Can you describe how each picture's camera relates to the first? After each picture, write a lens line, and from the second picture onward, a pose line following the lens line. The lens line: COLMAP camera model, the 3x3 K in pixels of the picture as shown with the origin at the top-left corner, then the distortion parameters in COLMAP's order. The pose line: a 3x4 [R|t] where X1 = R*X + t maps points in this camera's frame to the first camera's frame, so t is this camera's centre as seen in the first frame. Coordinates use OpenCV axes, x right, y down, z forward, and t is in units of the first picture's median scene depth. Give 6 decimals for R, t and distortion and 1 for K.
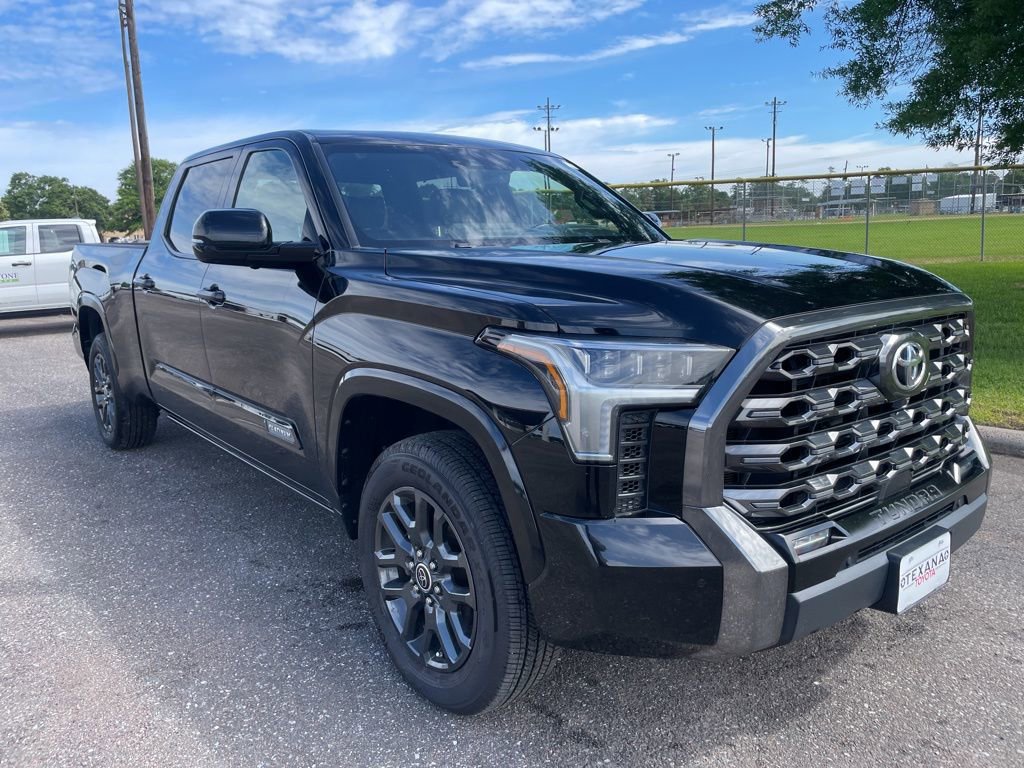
lens RADIAL K [[779.7, 0, 507.3], [0, 779.7, 361.4], [0, 0, 1]] dist [0.081155, -0.110302]
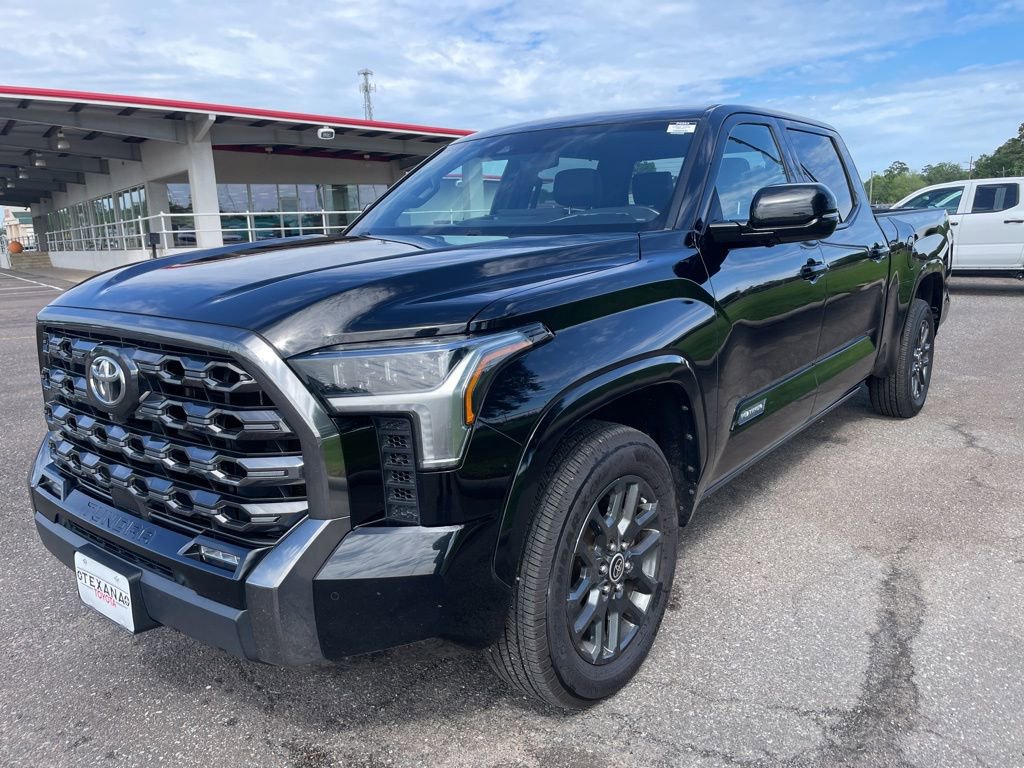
lens RADIAL K [[779.7, 0, 511.1], [0, 779.7, 373.3], [0, 0, 1]] dist [0.081155, -0.110302]
pose [[0.223610, 0.205207, -0.952832, 1.430464], [-0.132619, 0.974900, 0.178836, -0.225735], [0.965614, 0.086374, 0.245212, 1.151792]]
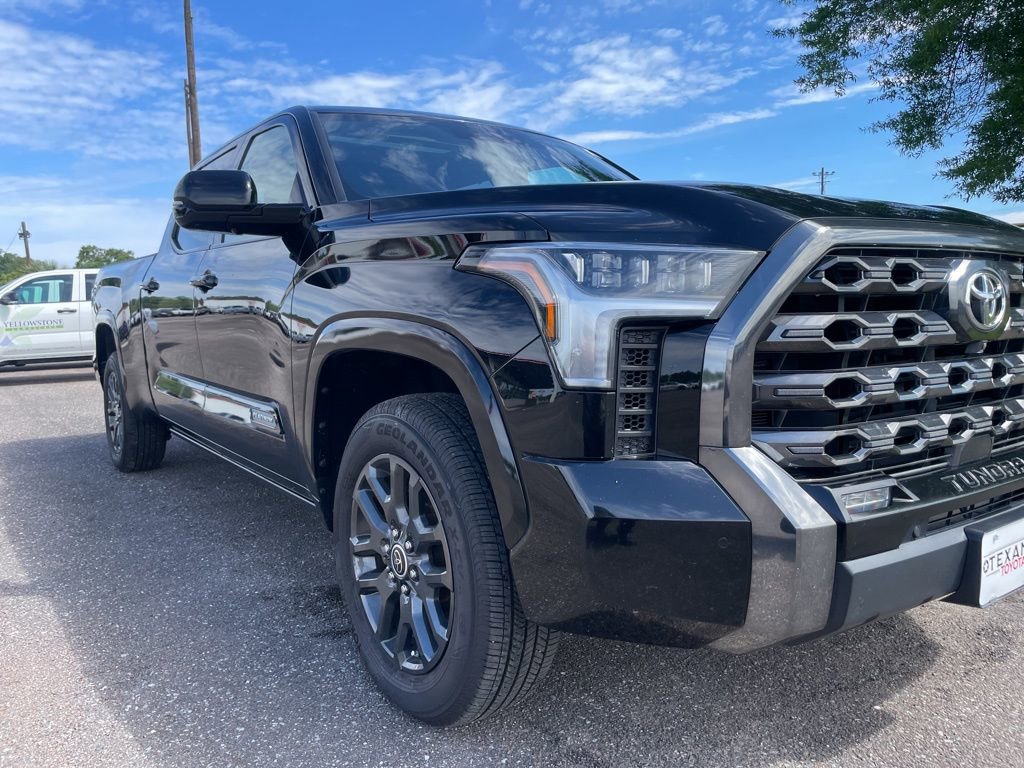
lens RADIAL K [[779.7, 0, 500.9], [0, 779.7, 374.9], [0, 0, 1]] dist [0.081155, -0.110302]
pose [[0.997816, 0.008678, -0.065476, 0.058446], [-0.013510, 0.997187, -0.073721, 0.138021], [0.064652, 0.074445, 0.995127, 0.148788]]
